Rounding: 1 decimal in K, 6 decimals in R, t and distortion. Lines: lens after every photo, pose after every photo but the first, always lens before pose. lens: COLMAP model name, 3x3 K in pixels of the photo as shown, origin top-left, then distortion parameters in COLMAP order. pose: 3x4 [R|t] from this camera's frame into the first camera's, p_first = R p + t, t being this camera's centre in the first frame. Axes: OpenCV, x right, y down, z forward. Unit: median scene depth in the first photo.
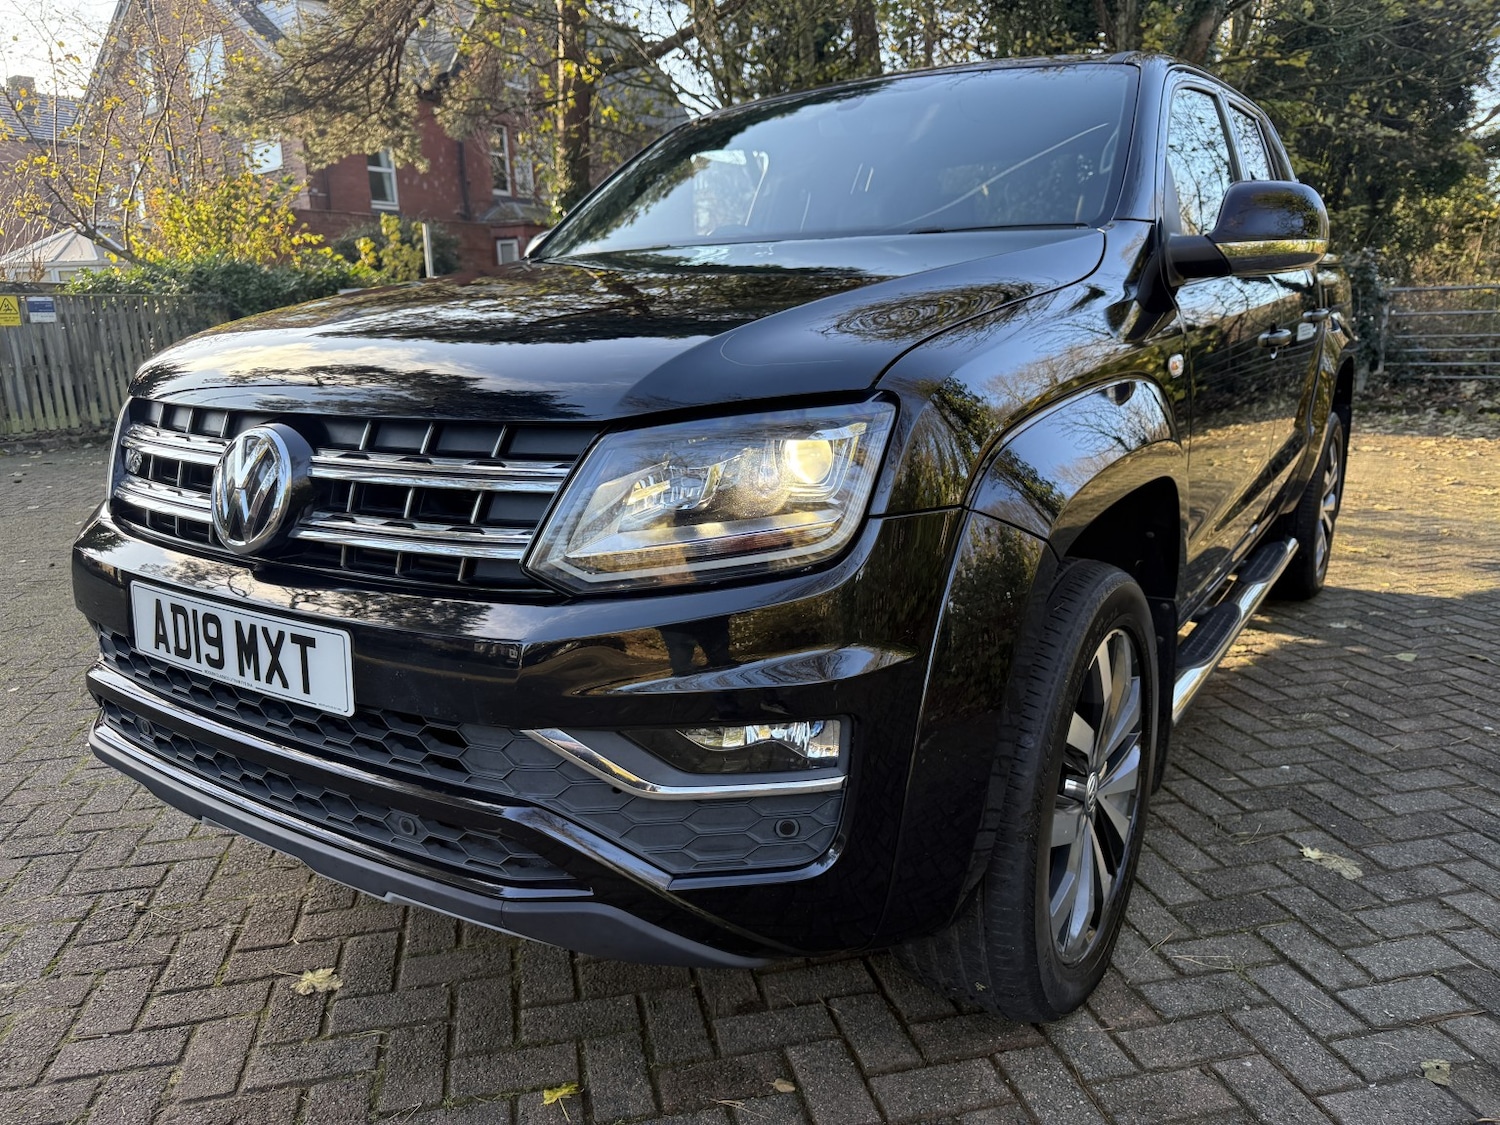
lens RADIAL K [[1081.0, 0, 747.3], [0, 1081.0, 564.2], [0, 0, 1]] dist [0.039221, -0.047374]
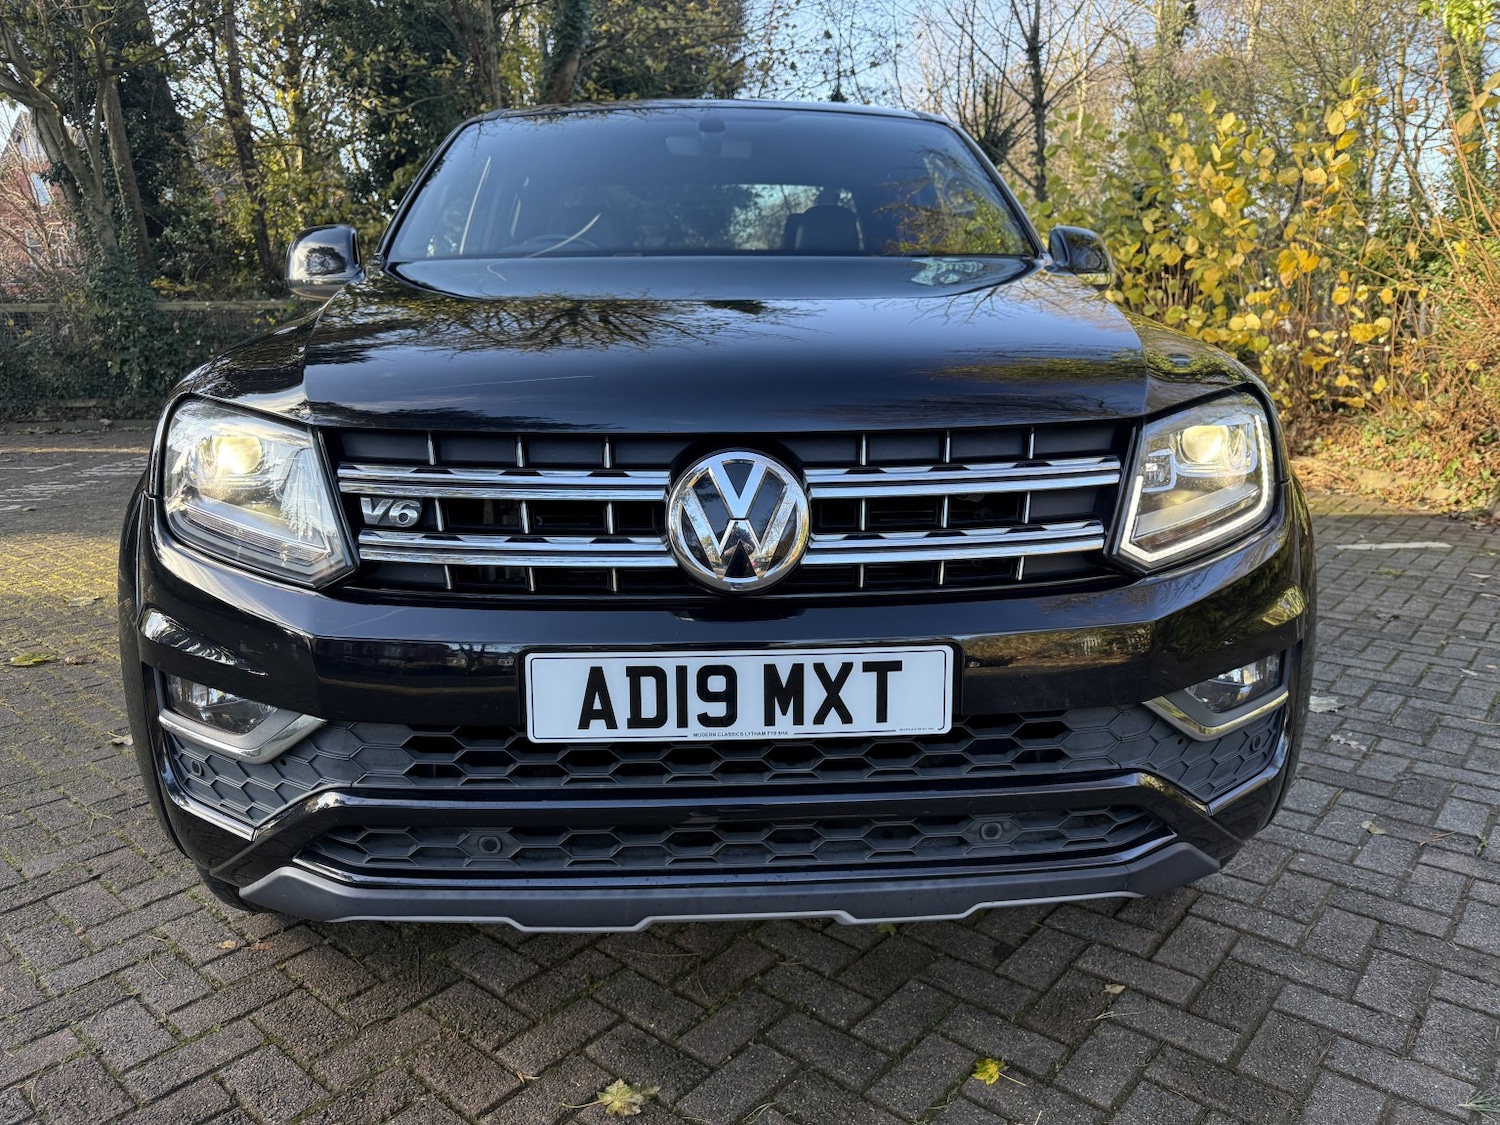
lens RADIAL K [[1081.0, 0, 747.4], [0, 1081.0, 546.9], [0, 0, 1]] dist [0.039221, -0.047374]
pose [[0.816123, -0.119633, 0.565359, -0.689402], [0.133147, 0.990942, 0.017484, -0.044305], [-0.562330, 0.061007, 0.824660, 0.186158]]
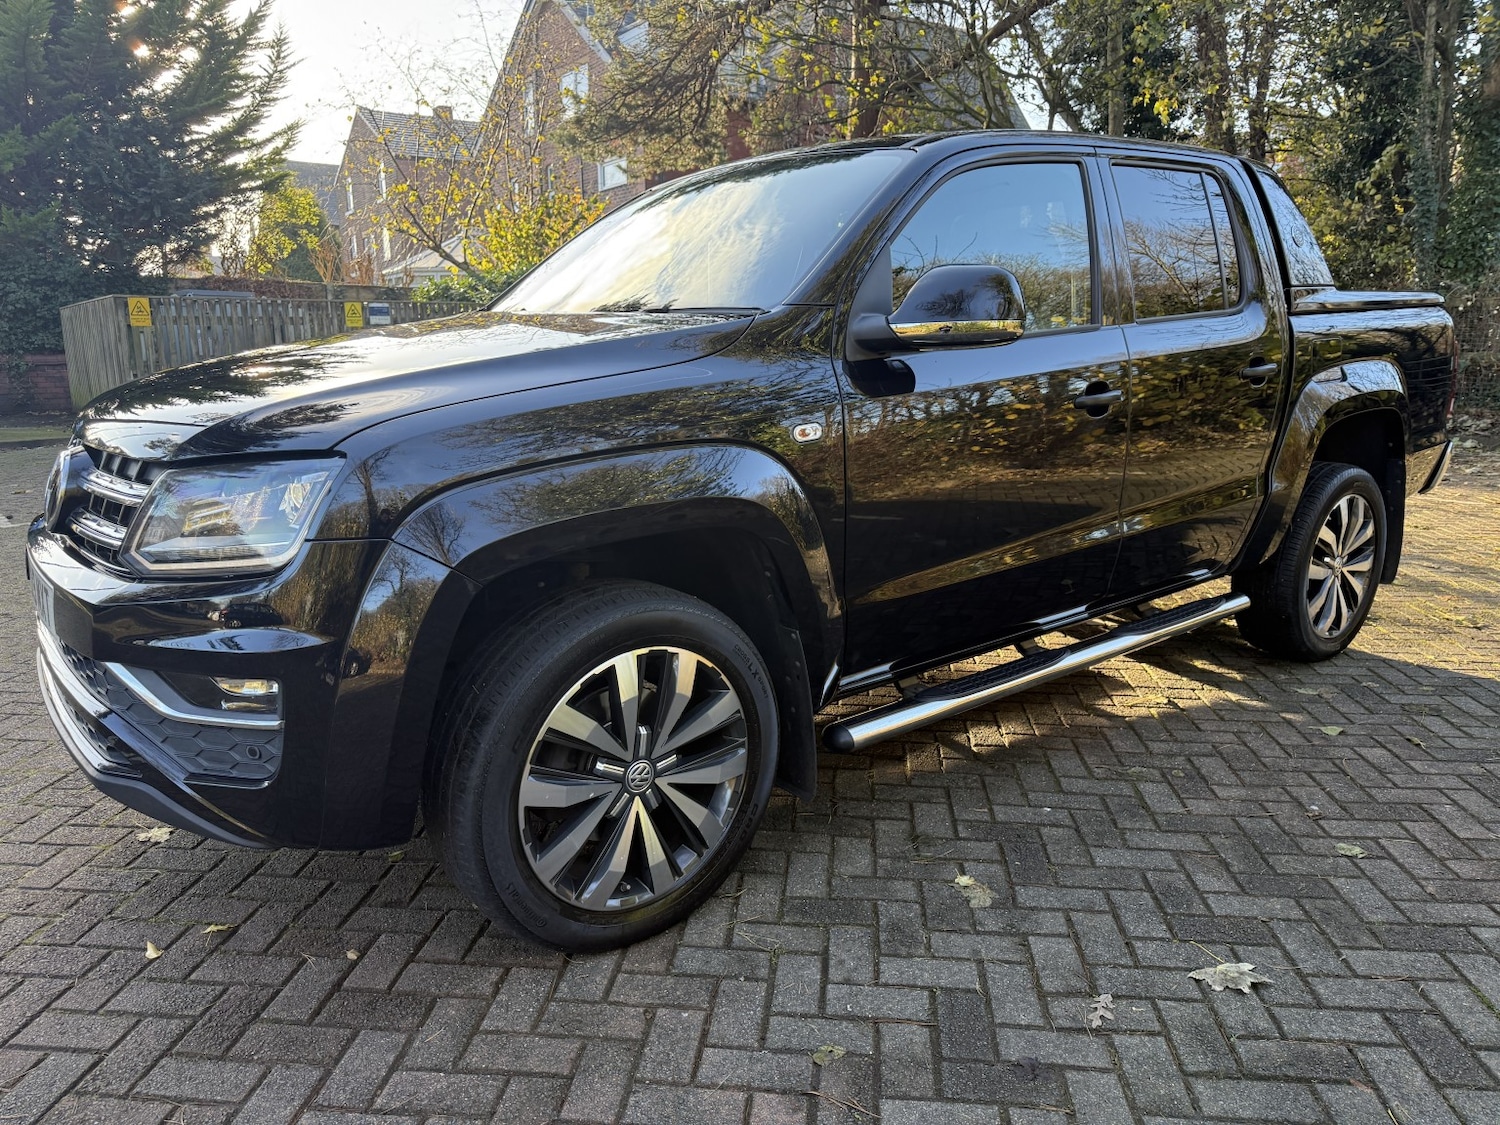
lens RADIAL K [[1081.0, 0, 740.4], [0, 1081.0, 556.0], [0, 0, 1]] dist [0.039221, -0.047374]
pose [[0.948045, 0.084356, -0.306748, 0.663309], [-0.085965, 0.996264, 0.008288, -0.050533], [0.306301, 0.018512, 0.951755, -0.111172]]
